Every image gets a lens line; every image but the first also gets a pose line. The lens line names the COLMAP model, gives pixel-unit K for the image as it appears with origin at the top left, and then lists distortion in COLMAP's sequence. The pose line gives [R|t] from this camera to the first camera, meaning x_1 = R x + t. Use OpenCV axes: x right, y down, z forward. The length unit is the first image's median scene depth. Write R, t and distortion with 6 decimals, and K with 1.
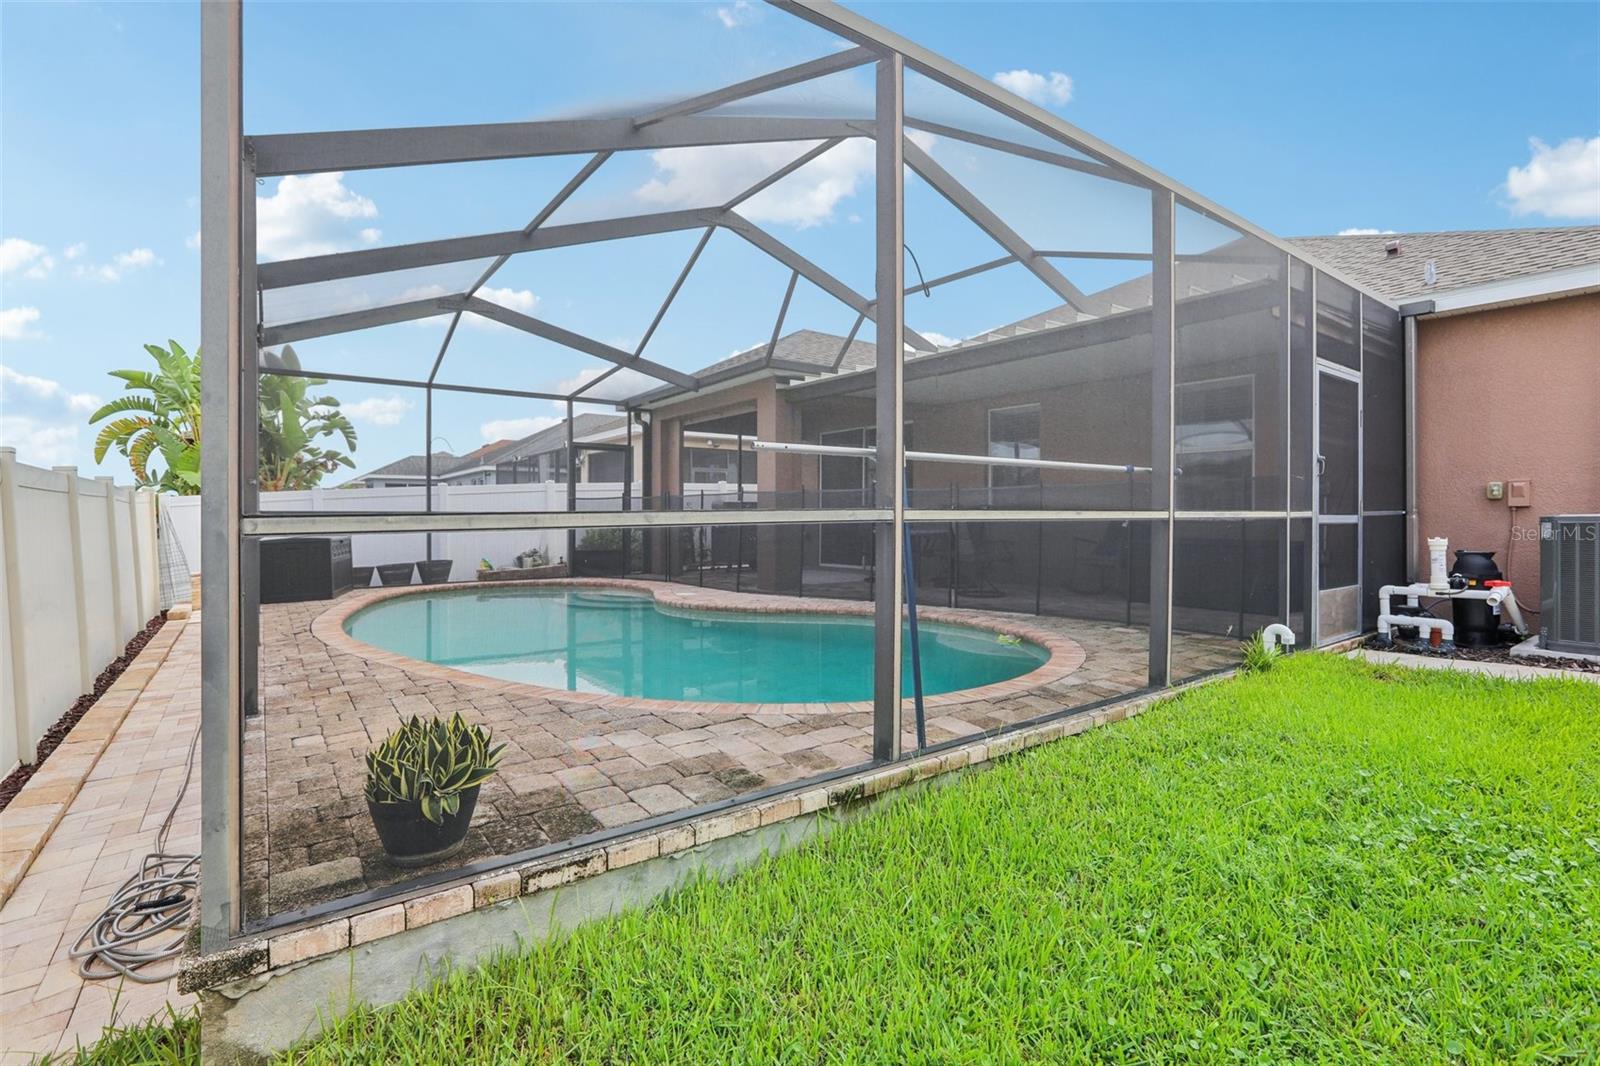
lens RADIAL K [[745.4, 0, 785.1], [0, 745.4, 523.7], [0, 0, 1]] dist [-0.040556, 0.012751]
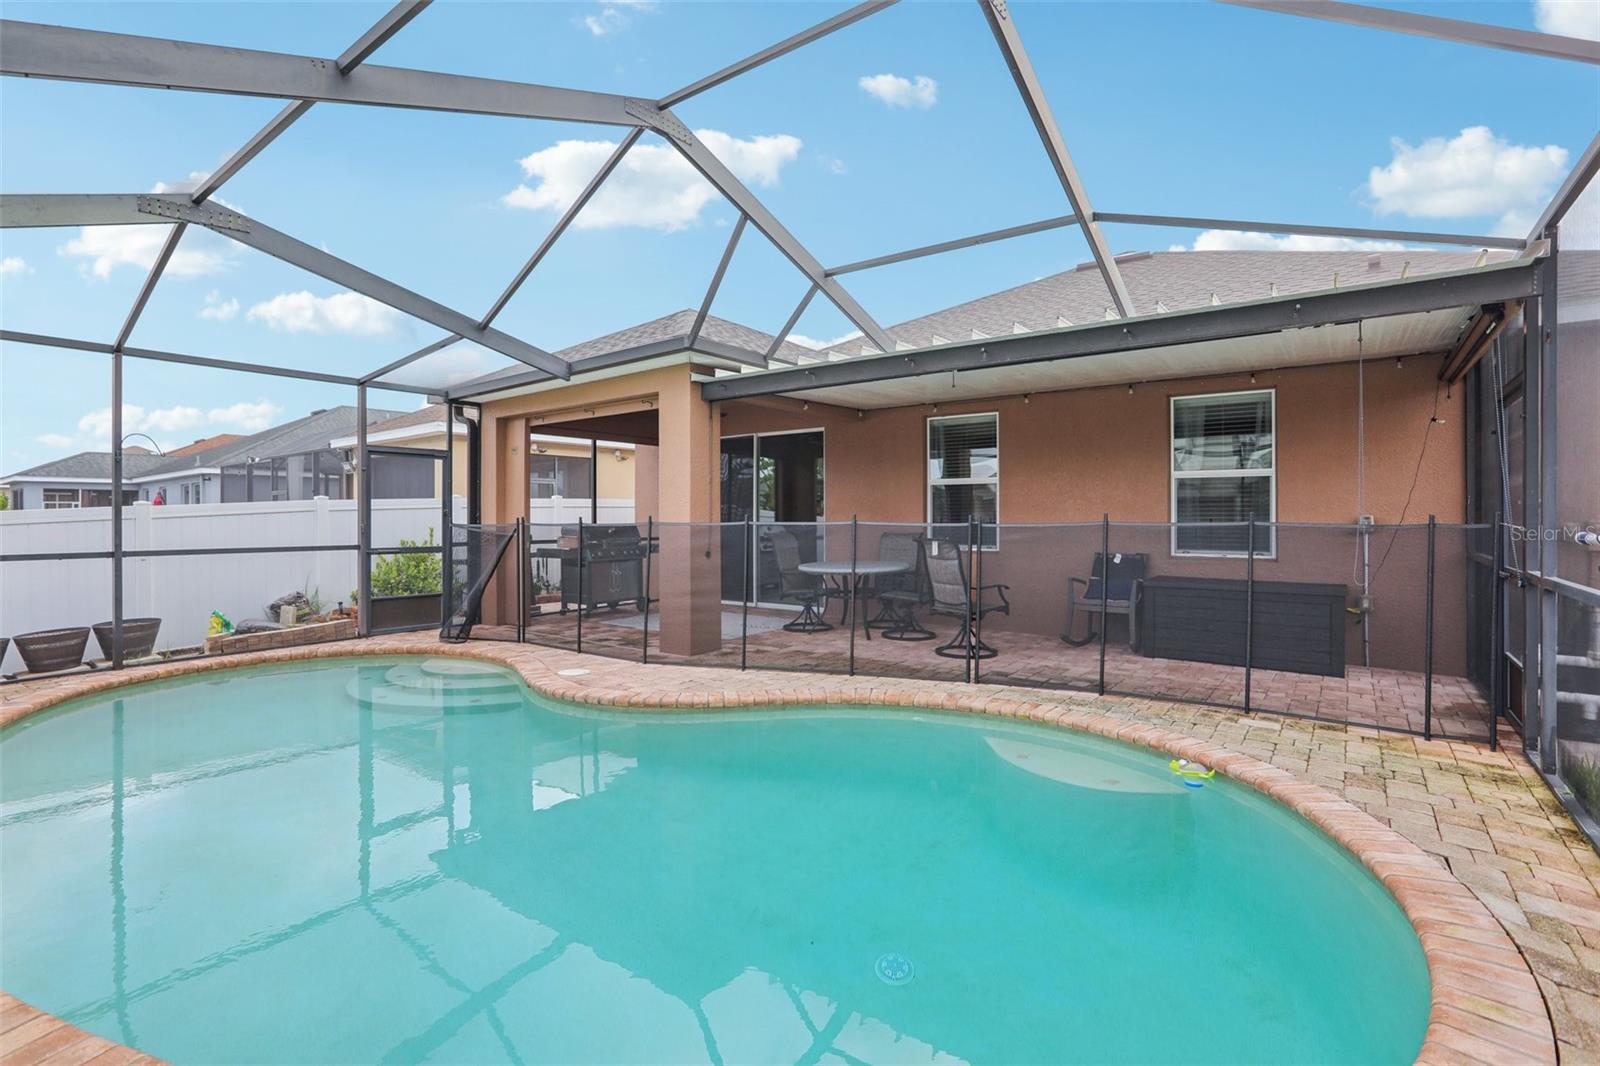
lens RADIAL K [[745.4, 0, 811.2], [0, 745.4, 521.1], [0, 0, 1]] dist [-0.040556, 0.012751]
pose [[0.950770, -0.003507, 0.309876, -0.101175], [0.007317, 0.999911, -0.011136, -0.026031], [-0.309810, 0.012855, 0.950712, 0.207328]]
